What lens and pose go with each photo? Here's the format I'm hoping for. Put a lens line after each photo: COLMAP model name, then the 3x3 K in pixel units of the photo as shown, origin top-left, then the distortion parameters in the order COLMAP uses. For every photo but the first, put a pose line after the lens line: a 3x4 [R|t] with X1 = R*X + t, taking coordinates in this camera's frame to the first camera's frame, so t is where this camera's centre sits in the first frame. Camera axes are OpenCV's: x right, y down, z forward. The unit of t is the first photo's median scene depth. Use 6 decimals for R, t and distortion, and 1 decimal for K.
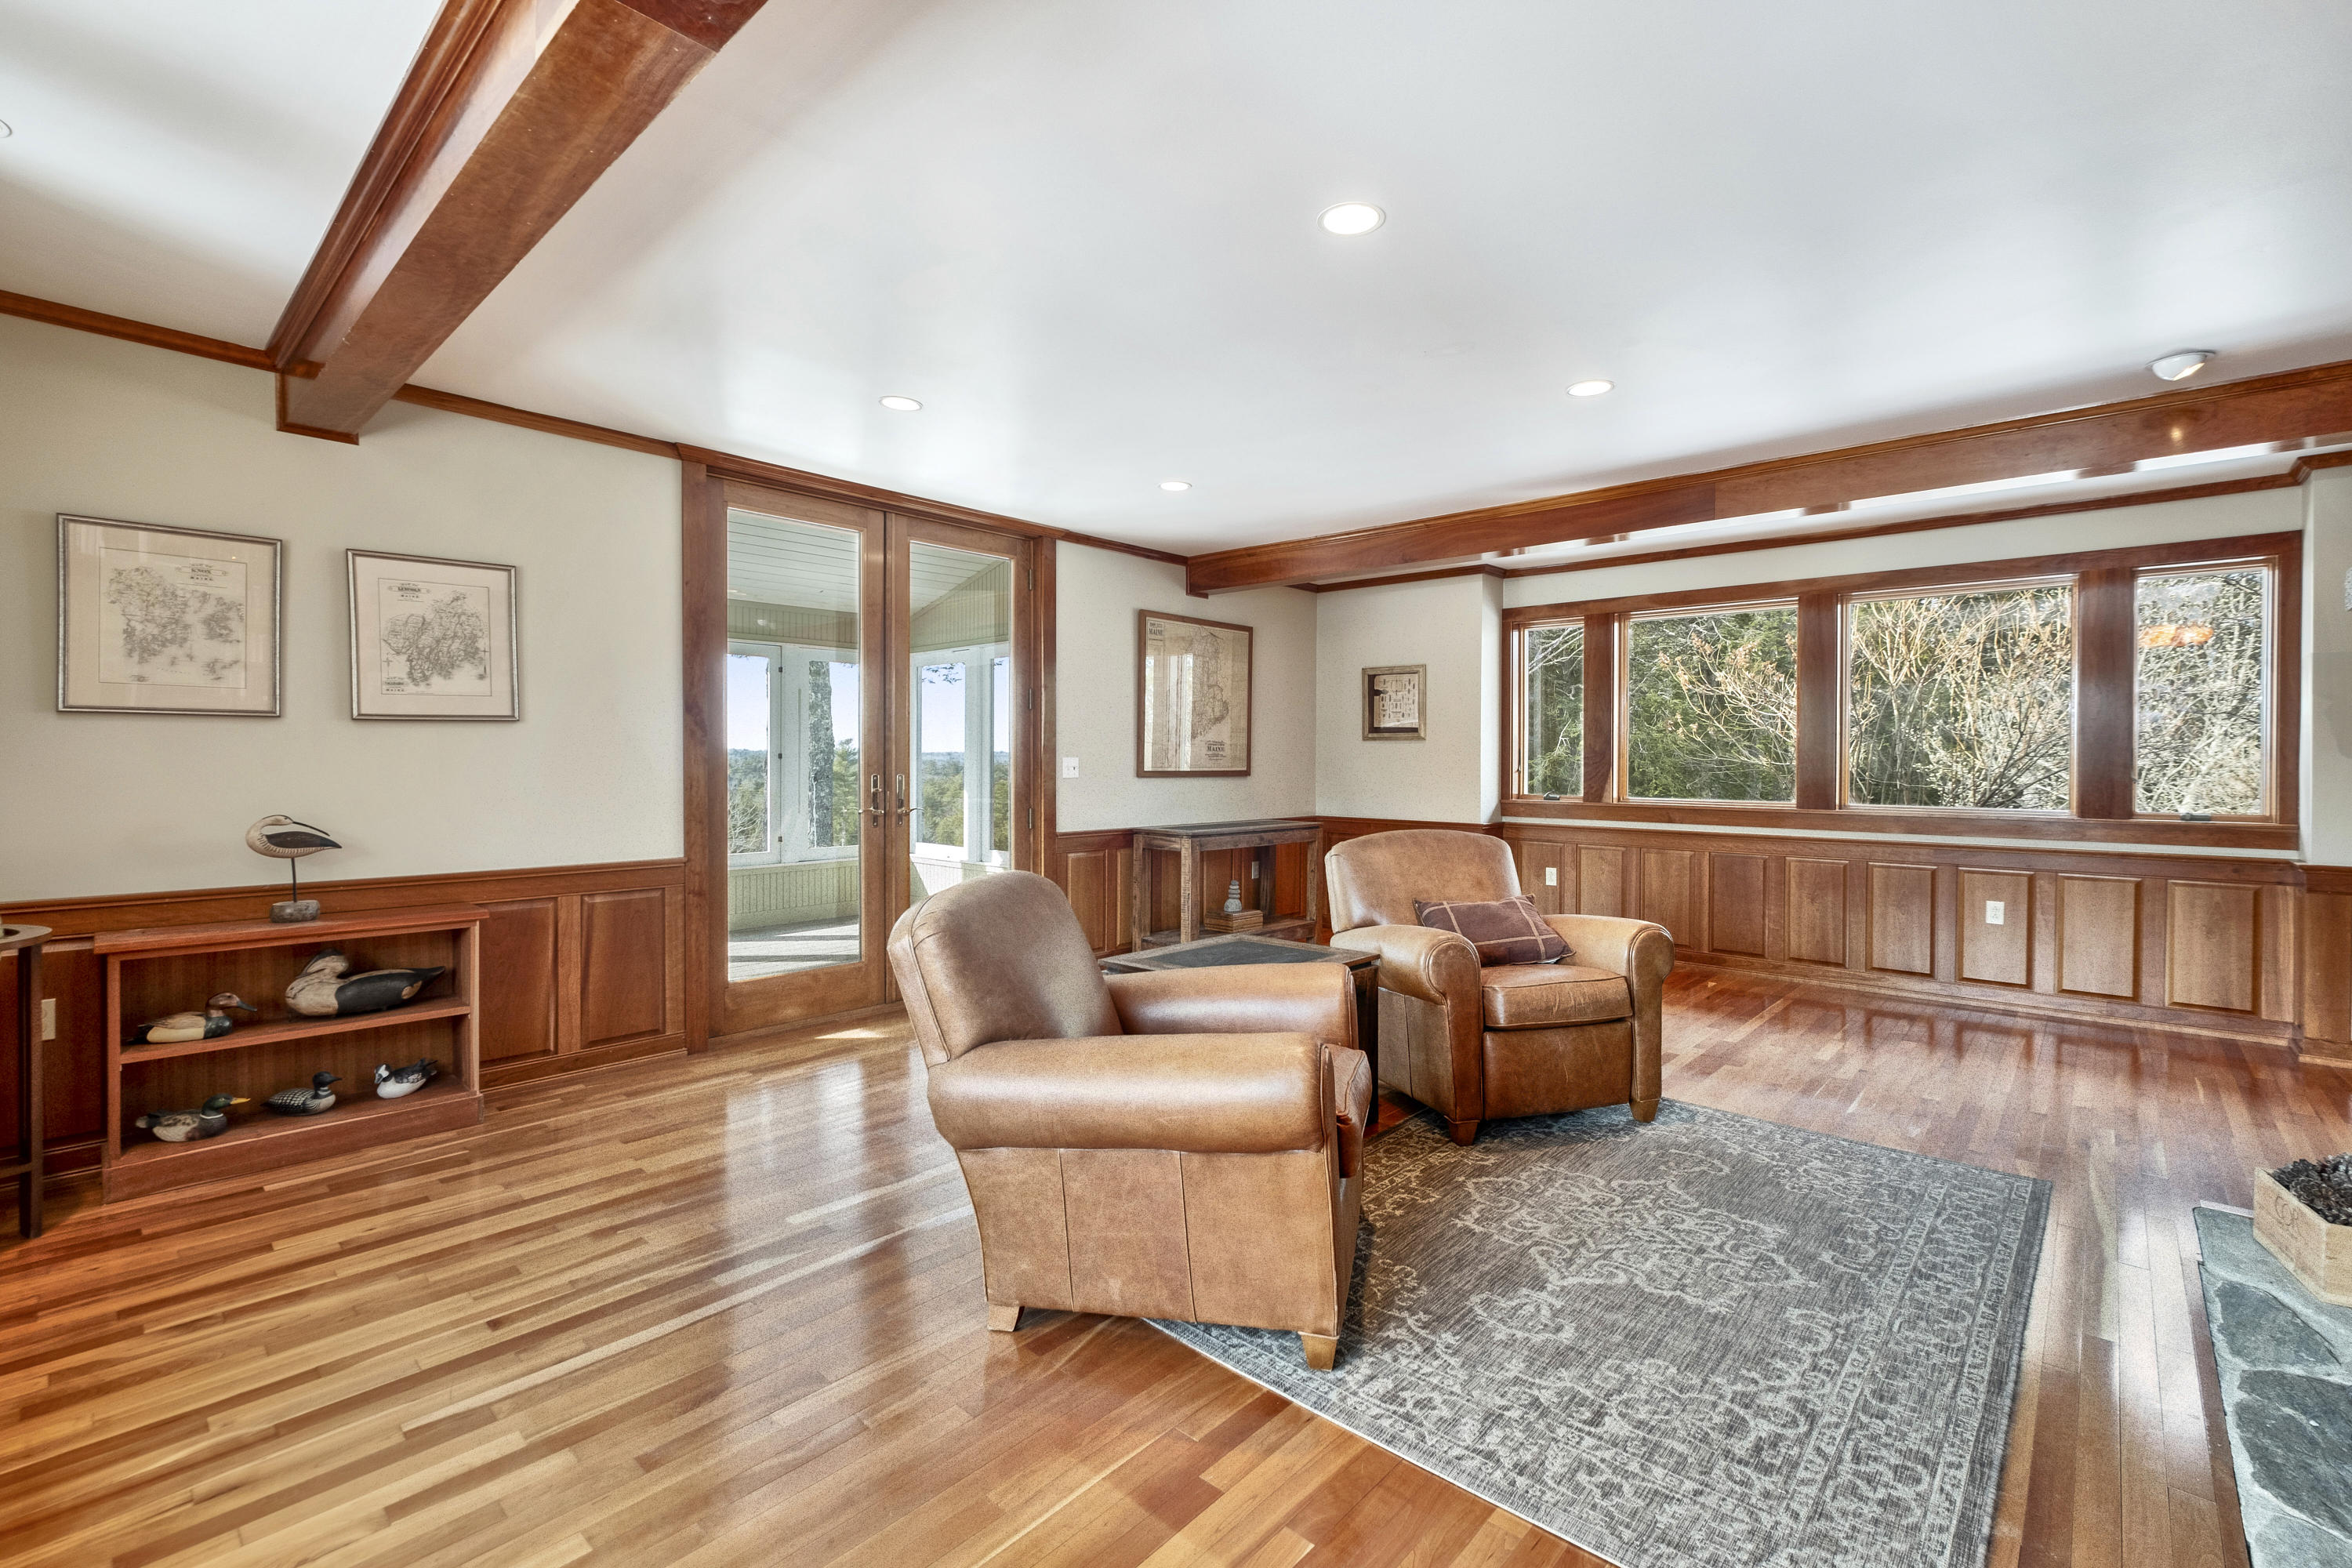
lens RADIAL K [[1026.6, 0, 1175.2], [0, 1026.6, 759.6], [0, 0, 1]] dist [-0.002751, -0.000521]
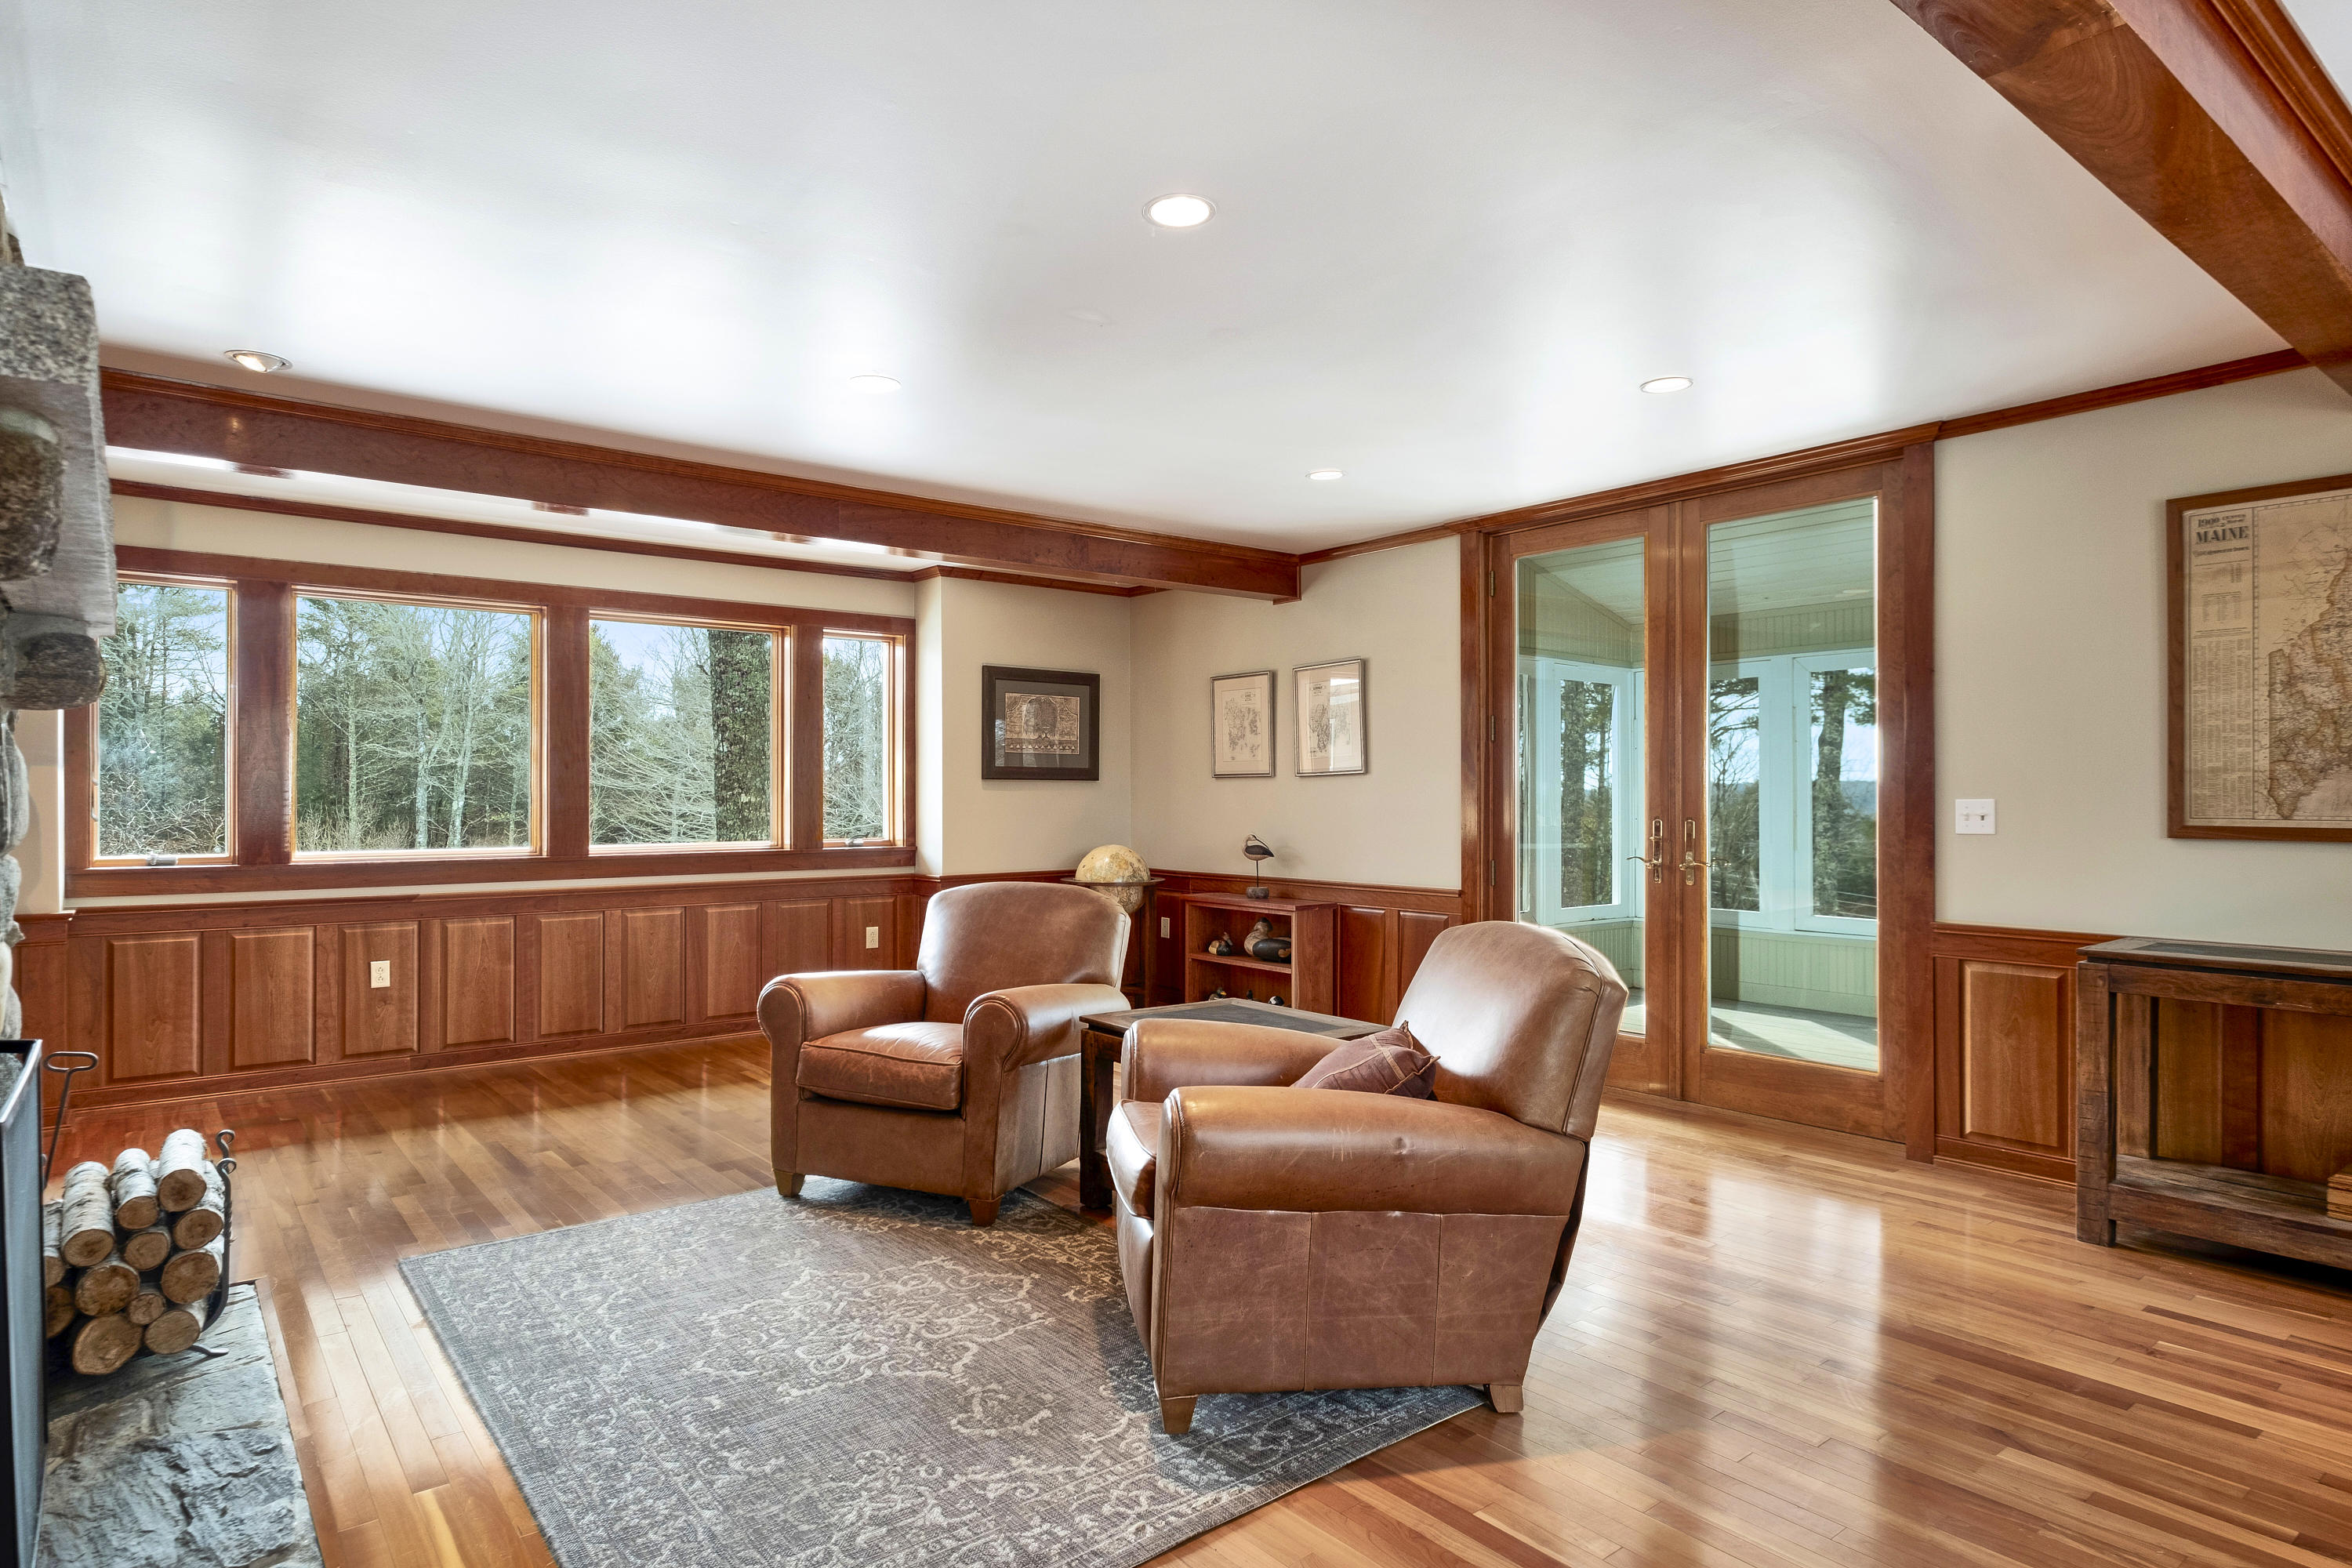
lens RADIAL K [[1311.3, 0, 1185.9], [0, 1311.3, 787.6], [0, 0, 1]] dist [0.002933, 0.000910]
pose [[-0.152408, -0.010864, -0.988258, 1.257178], [-0.000093, 0.999940, -0.010978, -0.000163], [0.988318, -0.001581, -0.152400, 1.183882]]
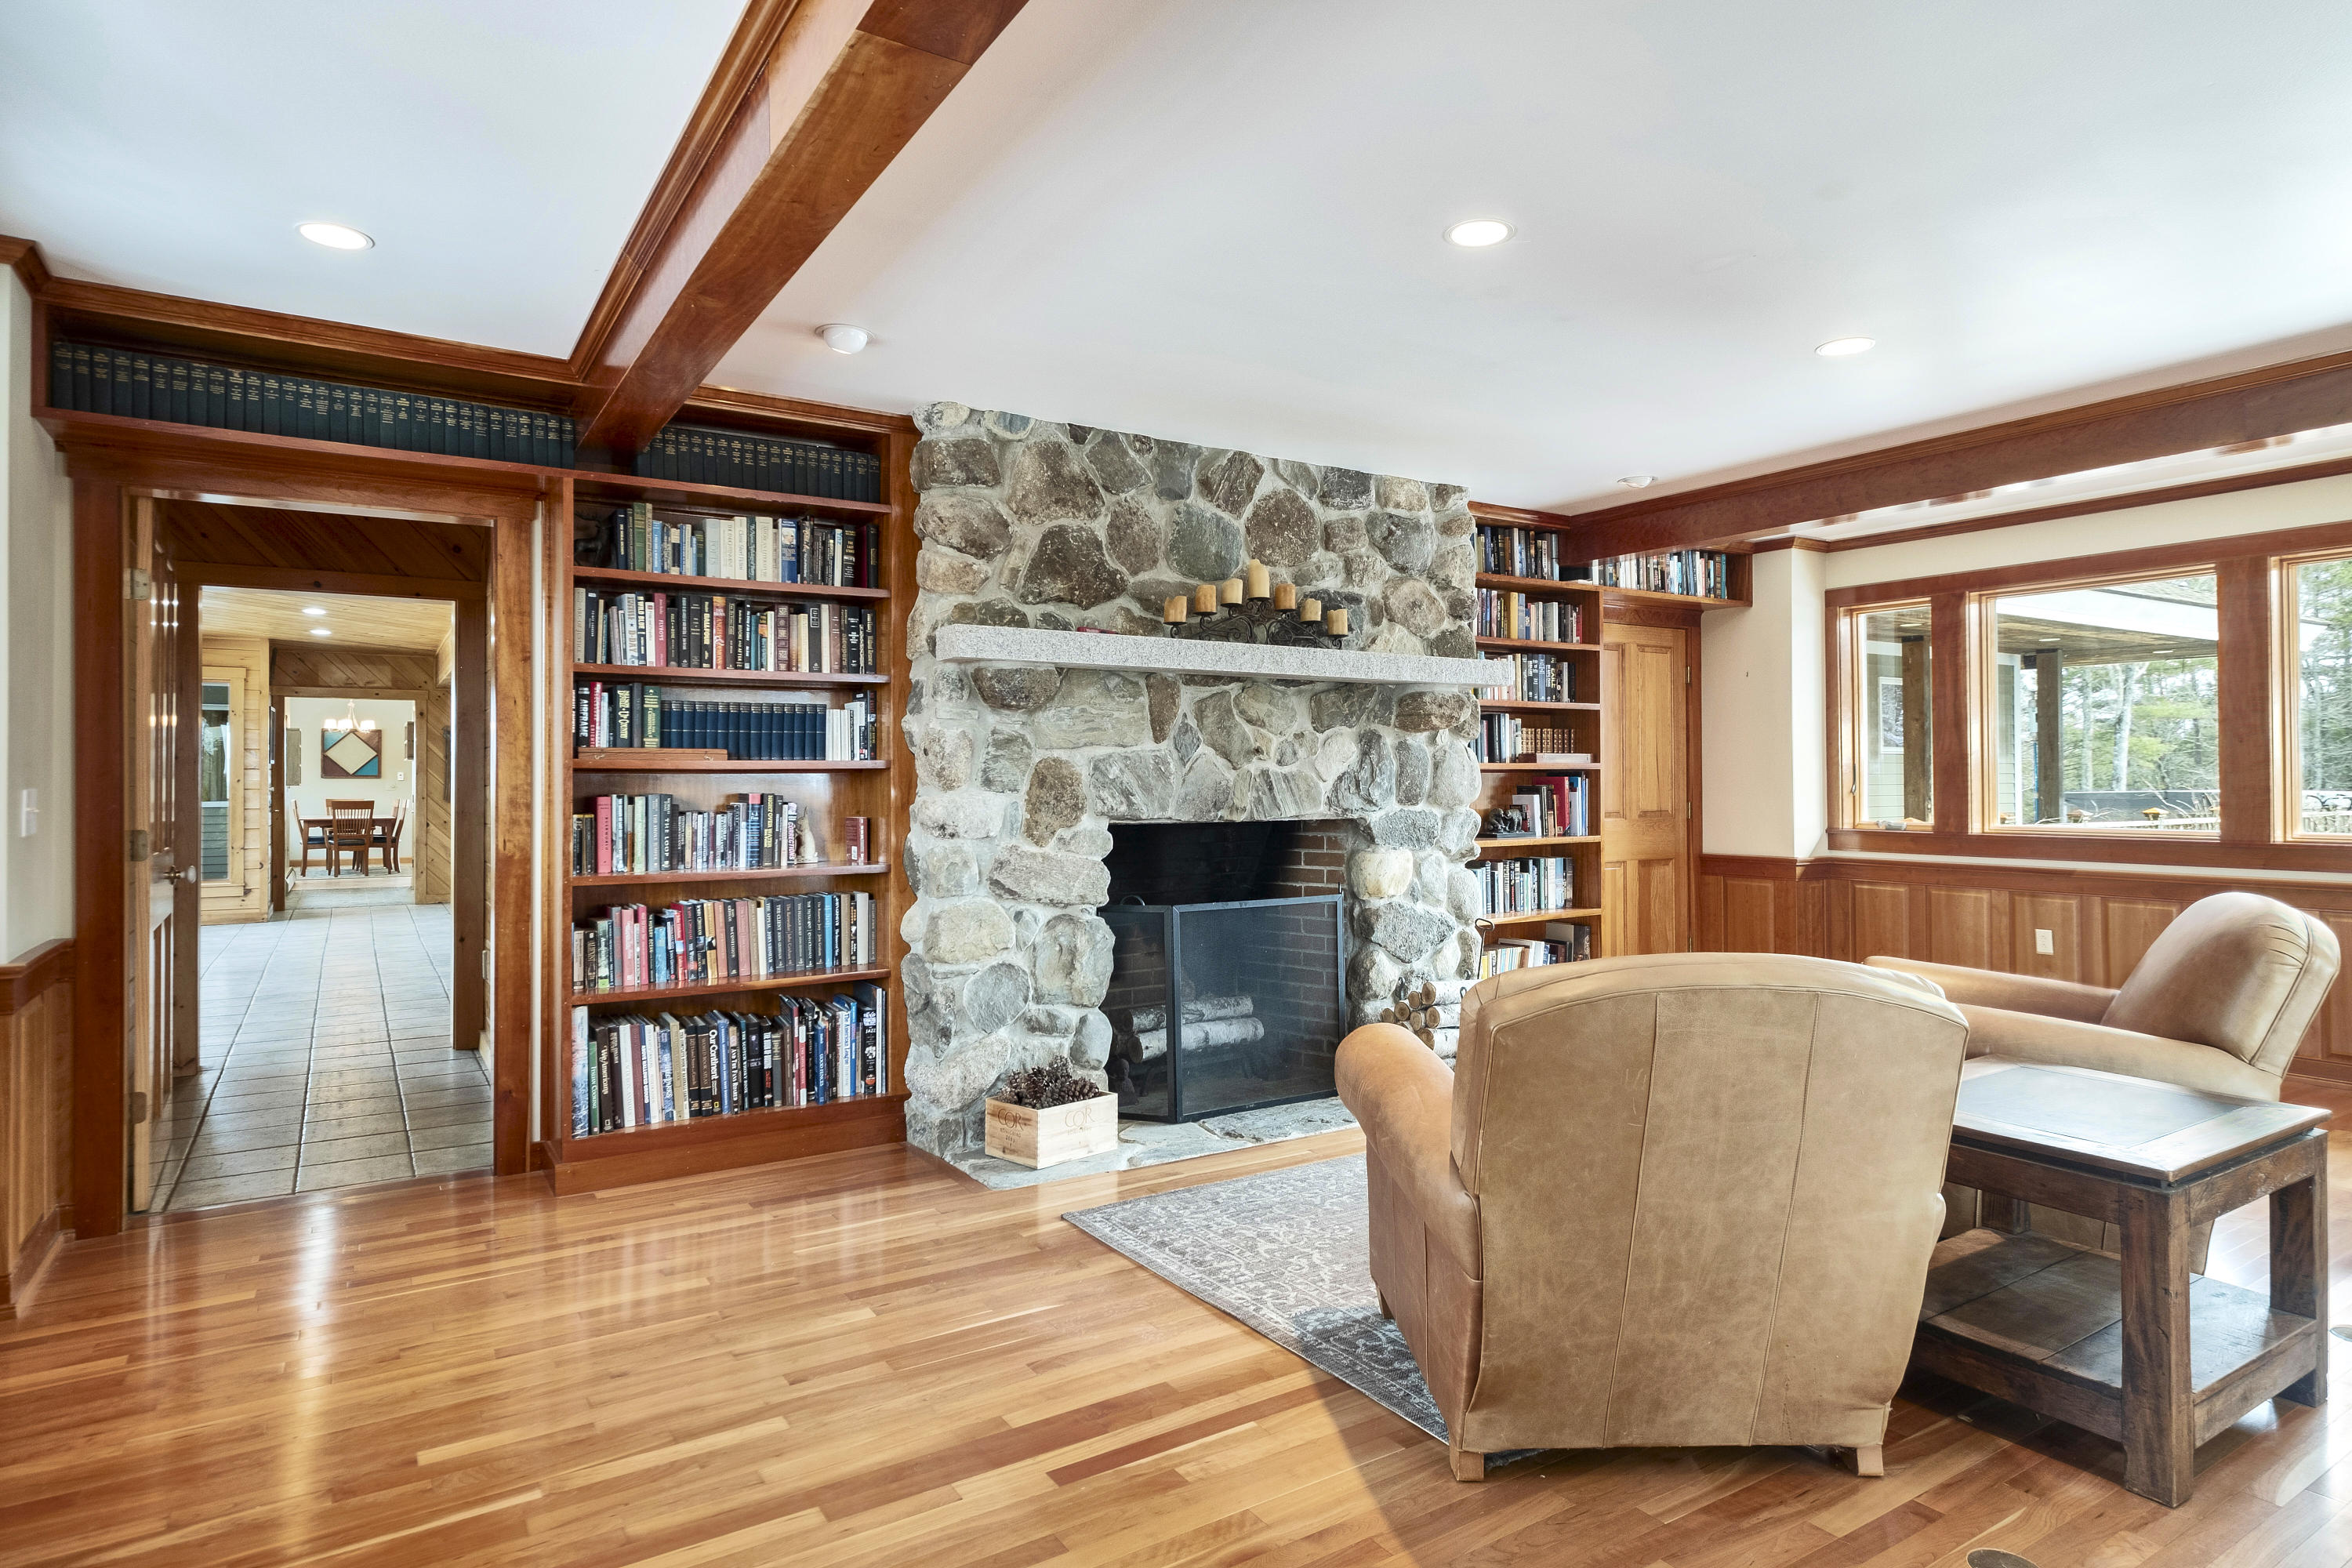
lens RADIAL K [[1311.3, 0, 1185.9], [0, 1311.3, 787.6], [0, 0, 1]] dist [0.002933, 0.000910]
pose [[-0.967111, -0.006032, 0.254282, 0.390369], [-0.003309, 0.999933, 0.011137, -0.007197], [-0.254332, 0.009930, -0.967066, 1.982370]]
